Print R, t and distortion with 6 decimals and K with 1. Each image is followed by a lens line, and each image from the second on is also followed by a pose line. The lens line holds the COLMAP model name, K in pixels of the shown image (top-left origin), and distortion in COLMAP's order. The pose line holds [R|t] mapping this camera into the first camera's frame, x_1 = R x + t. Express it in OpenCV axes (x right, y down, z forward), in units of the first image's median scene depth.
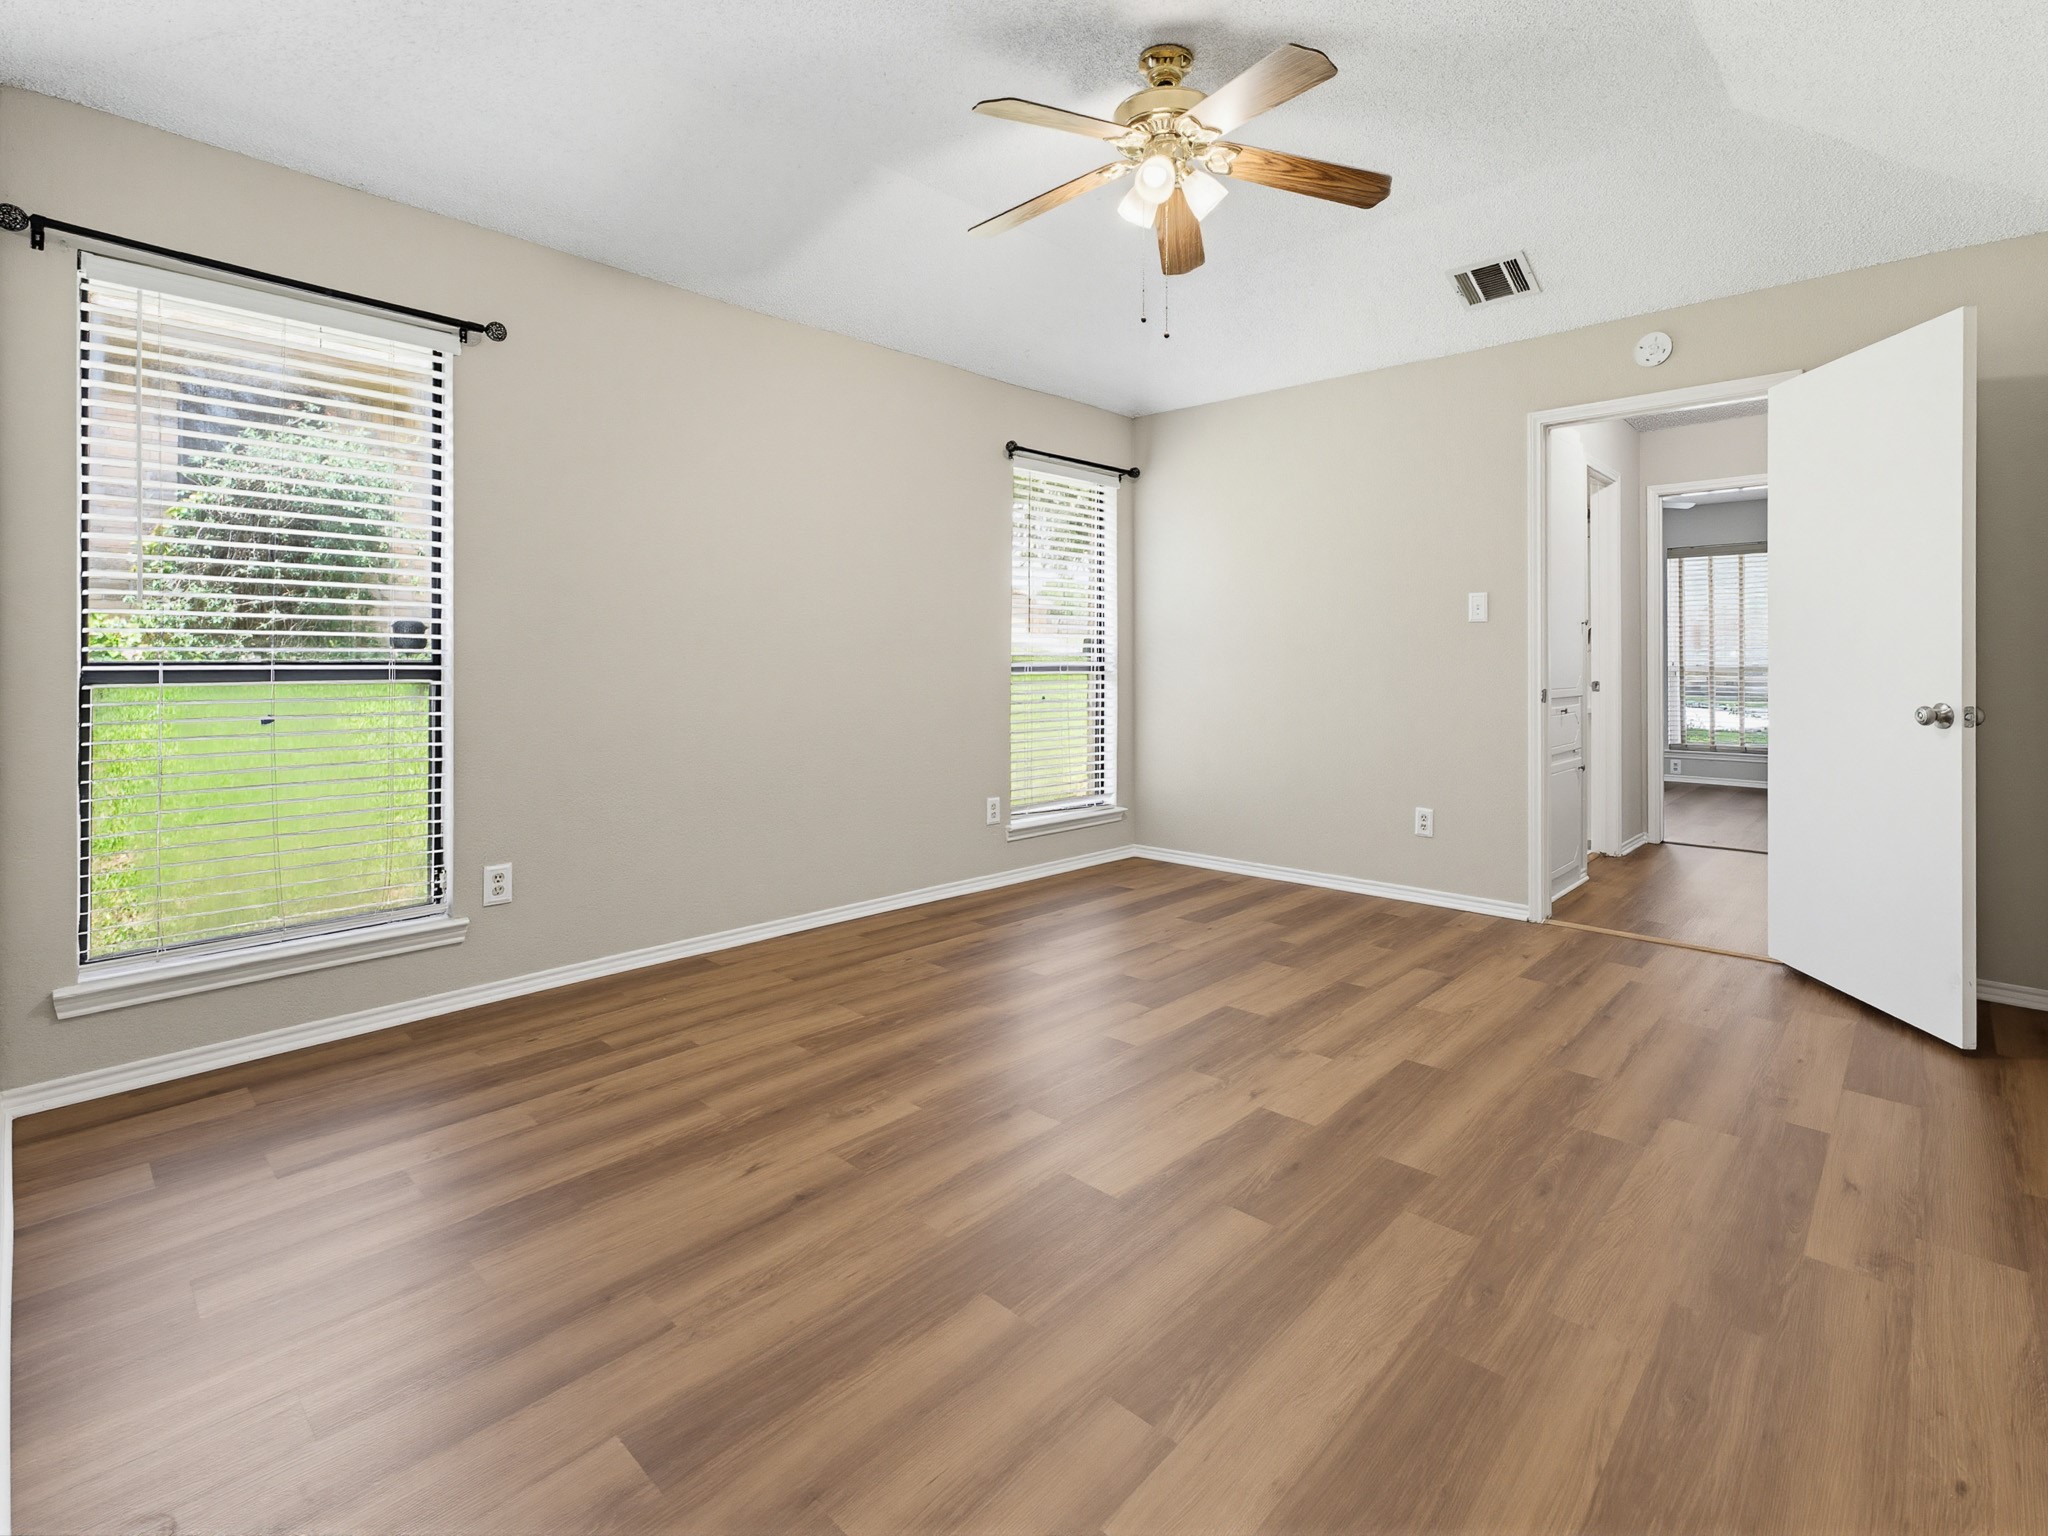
lens RADIAL K [[980.6, 0, 970.7], [0, 980.6, 723.6], [0, 0, 1]] dist [-0.001252, 0.001533]
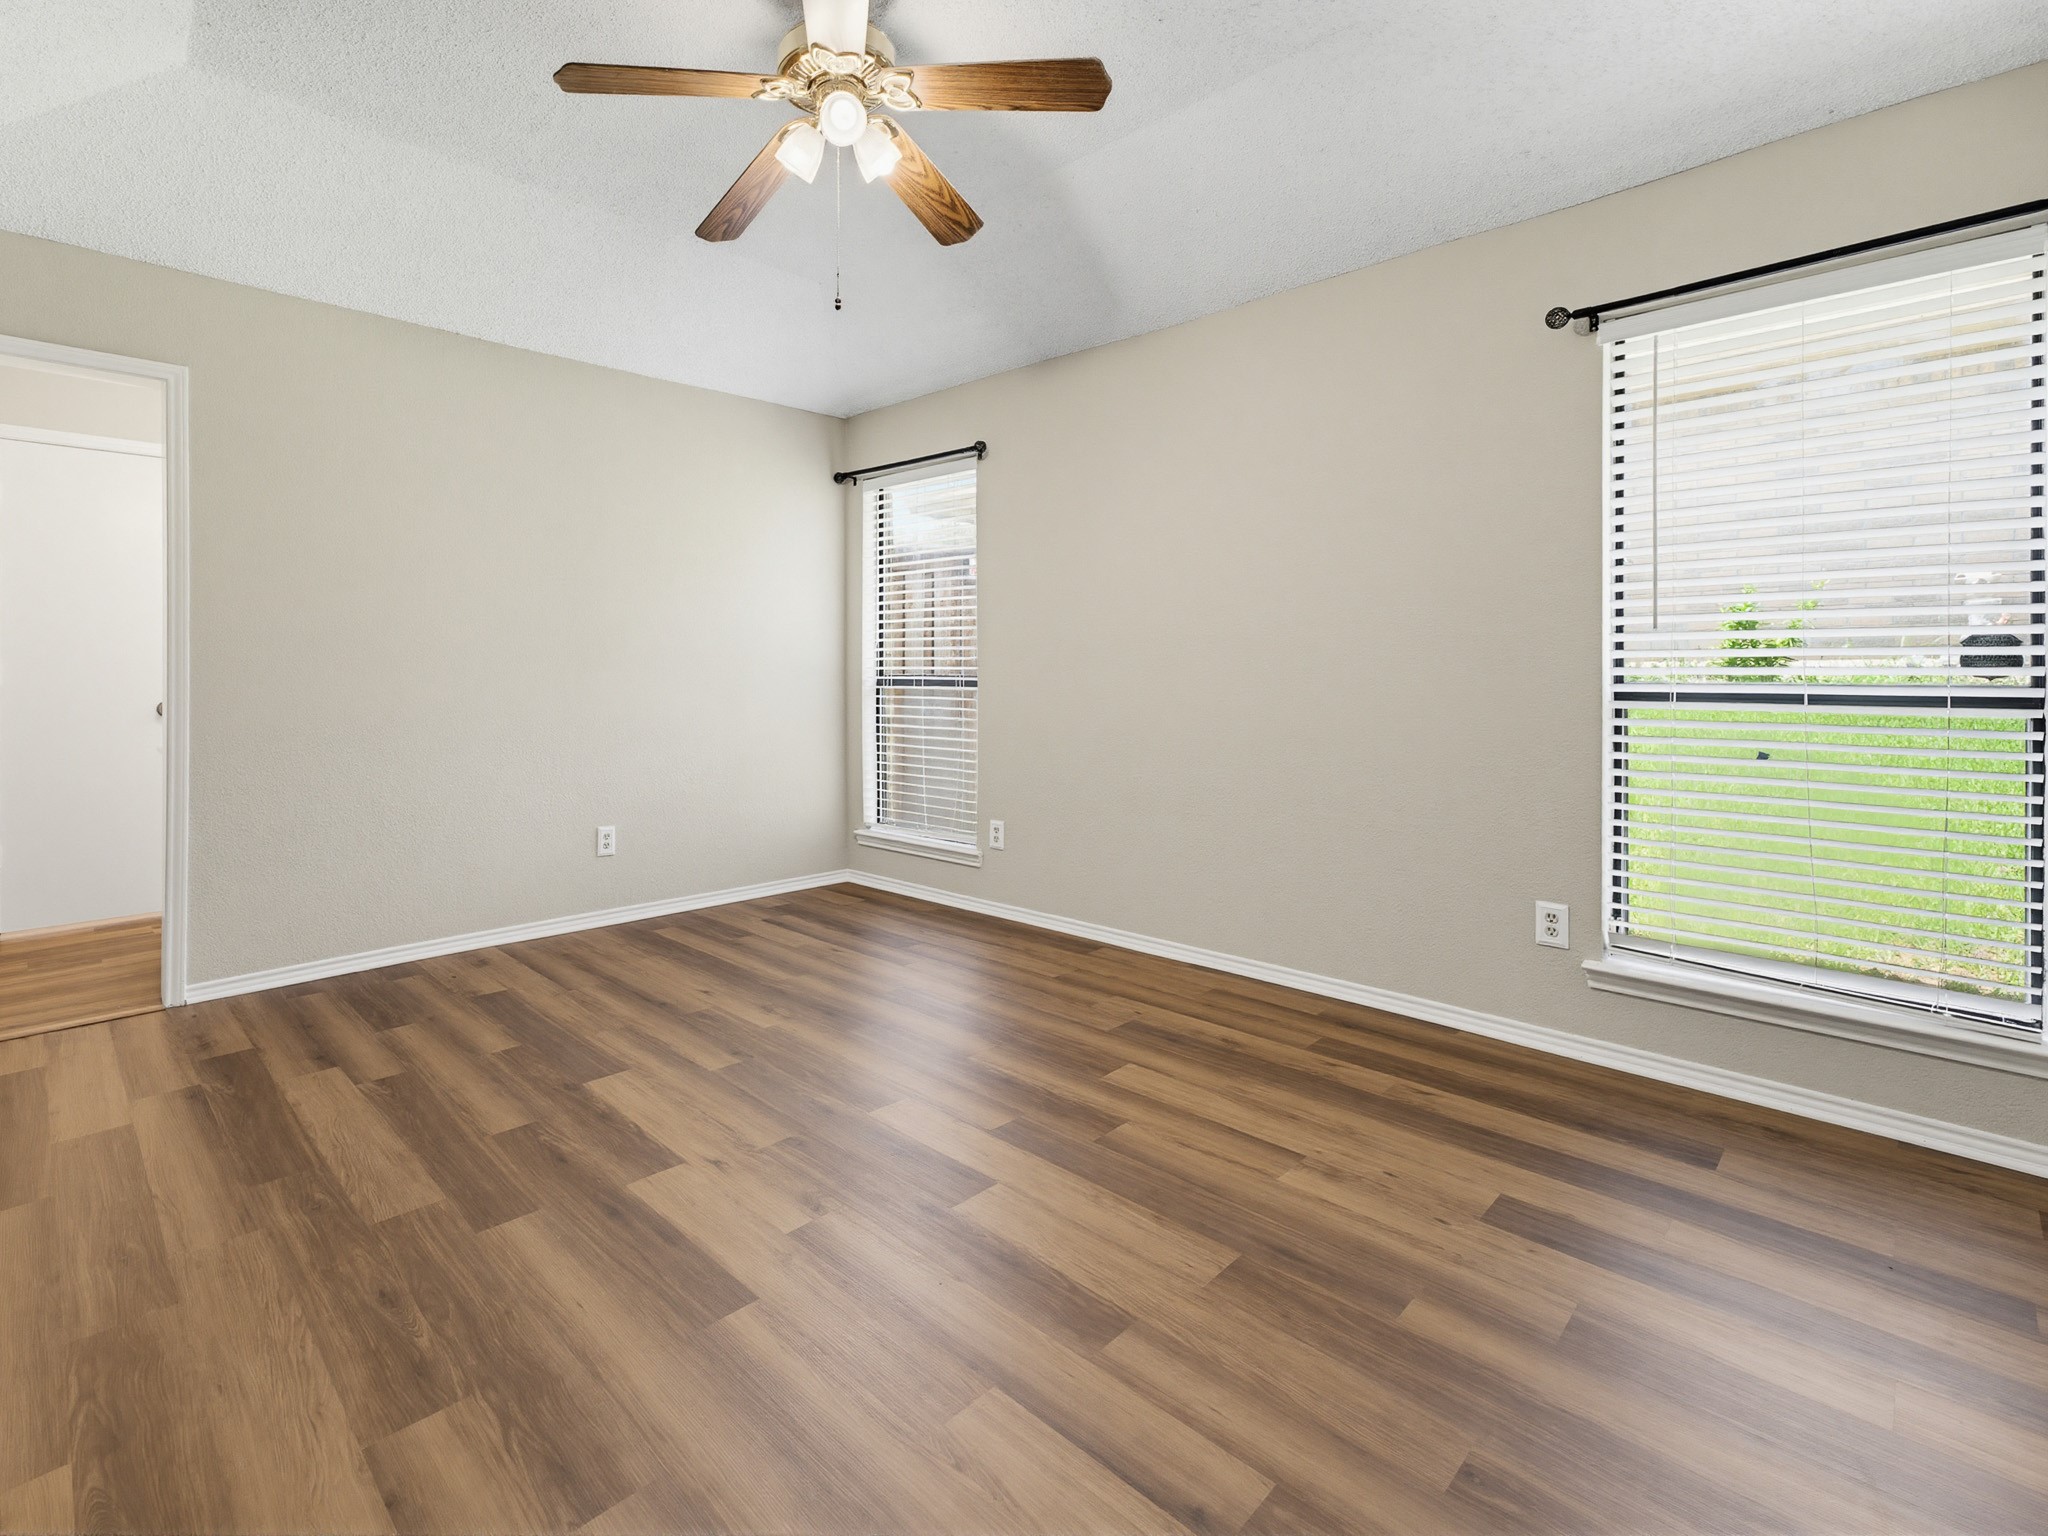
lens RADIAL K [[980.6, 0, 970.7], [0, 980.6, 723.6], [0, 0, 1]] dist [-0.001252, 0.001533]
pose [[-0.026308, 0.036721, -0.998979, 1.173109], [-0.065318, 0.997126, 0.038373, -0.059392], [0.997518, 0.066261, -0.023834, 1.258565]]
